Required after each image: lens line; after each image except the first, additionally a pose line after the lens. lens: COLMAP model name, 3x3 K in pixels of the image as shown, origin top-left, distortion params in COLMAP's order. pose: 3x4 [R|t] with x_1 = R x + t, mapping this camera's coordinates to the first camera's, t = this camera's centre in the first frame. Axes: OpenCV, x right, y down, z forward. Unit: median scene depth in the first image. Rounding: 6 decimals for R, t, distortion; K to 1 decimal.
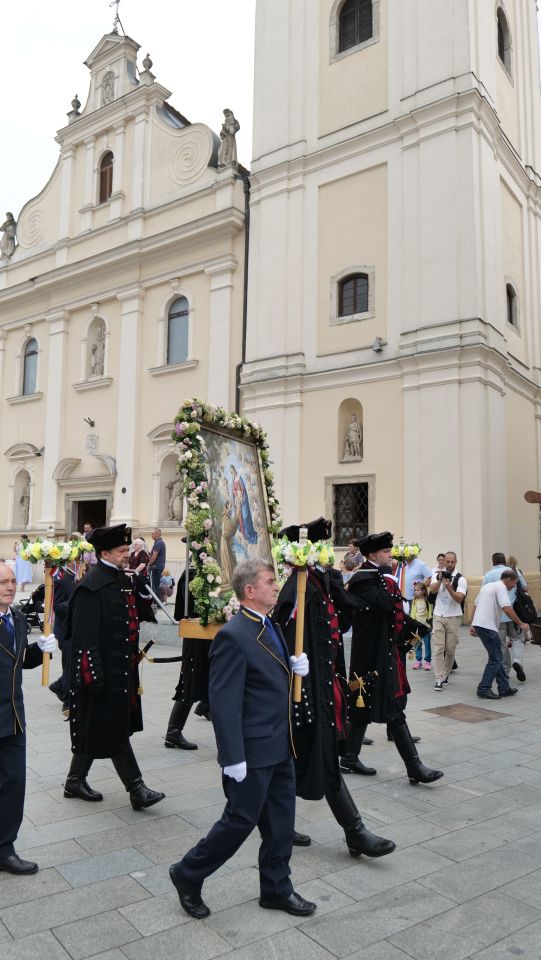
lens RADIAL K [[696.3, 0, 277.5], [0, 696.3, 485.2], [0, 0, 1]] dist [-0.007423, -0.017081]
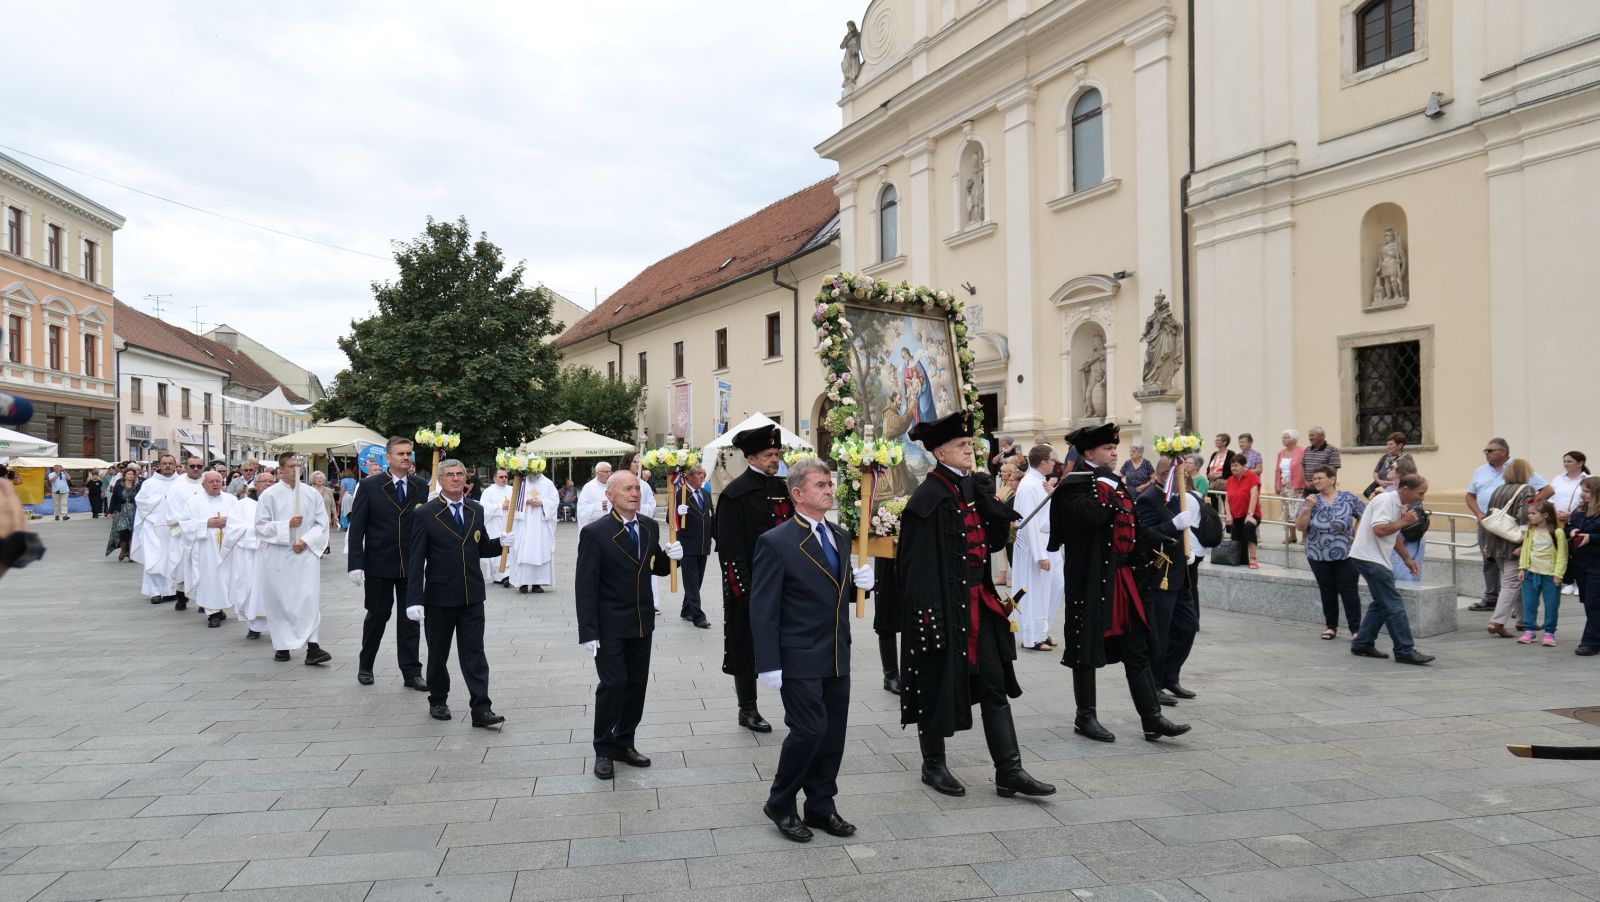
lens RADIAL K [[959.3, 0, 775.8], [0, 959.3, 464.6], [0, 0, 1]] dist [-0.032918, 0.013864]
pose [[0.888180, -0.028427, -0.458615, 0.100689], [0.071983, 0.994369, 0.077770, 0.002801], [0.453822, -0.102086, 0.885225, -0.022988]]
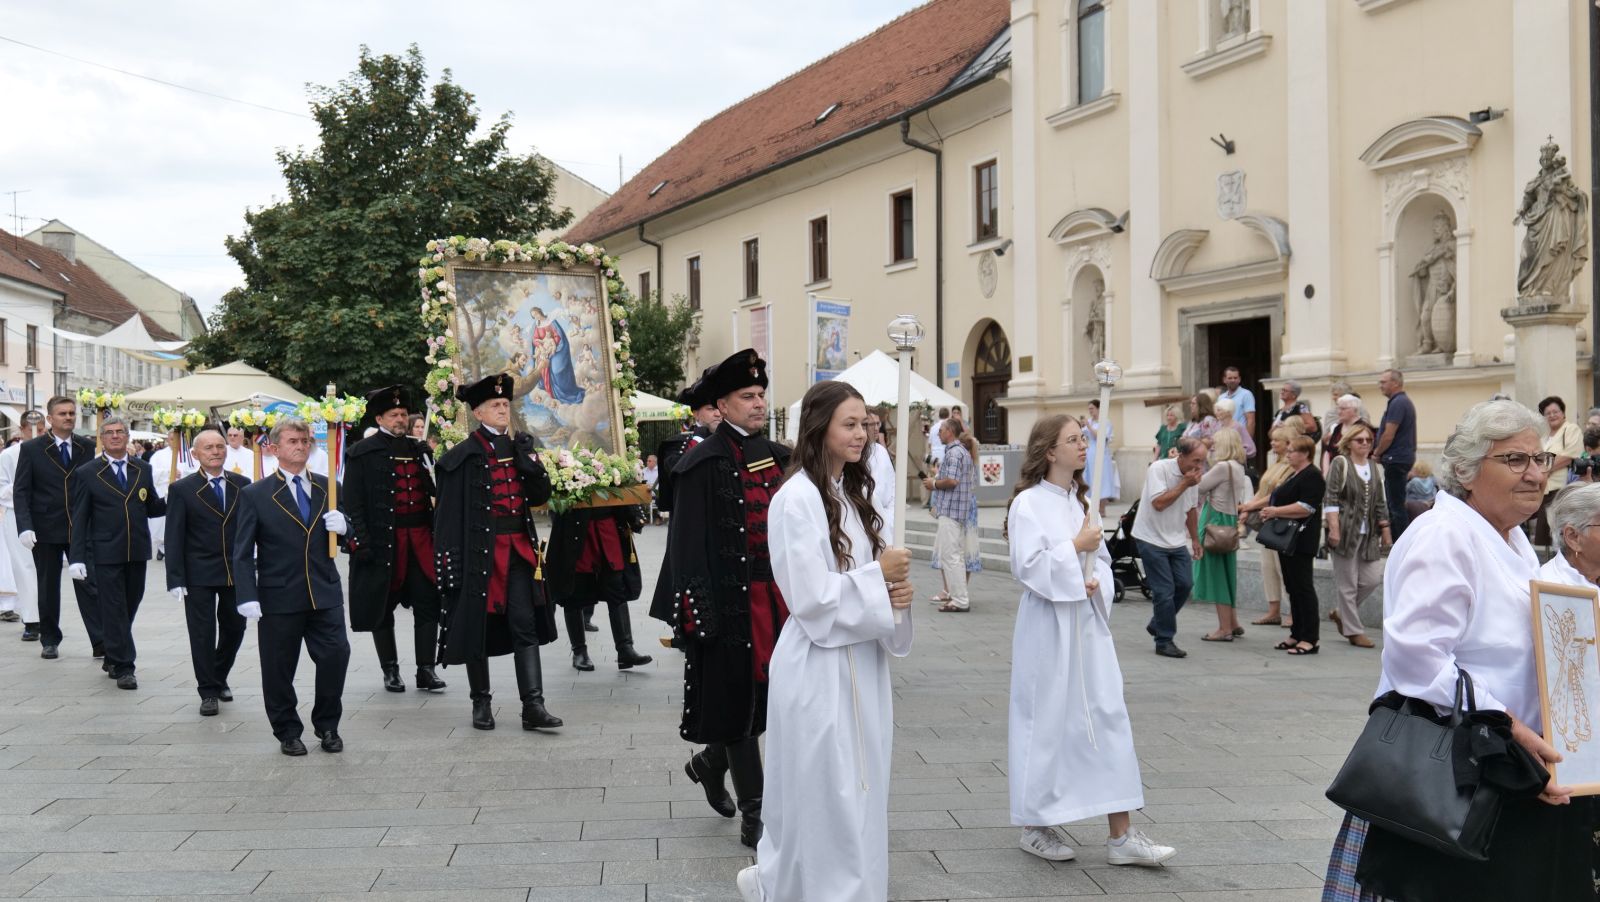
lens RADIAL K [[1530.5, 0, 776.7], [0, 1530.5, 452.4], [0, 0, 1]] dist [0.001878, 0.000000]
pose [[0.844908, -0.024181, -0.534365, 0.362109], [0.081332, 0.993170, 0.083654, 0.003958], [0.528692, -0.114140, 0.841104, -0.116772]]
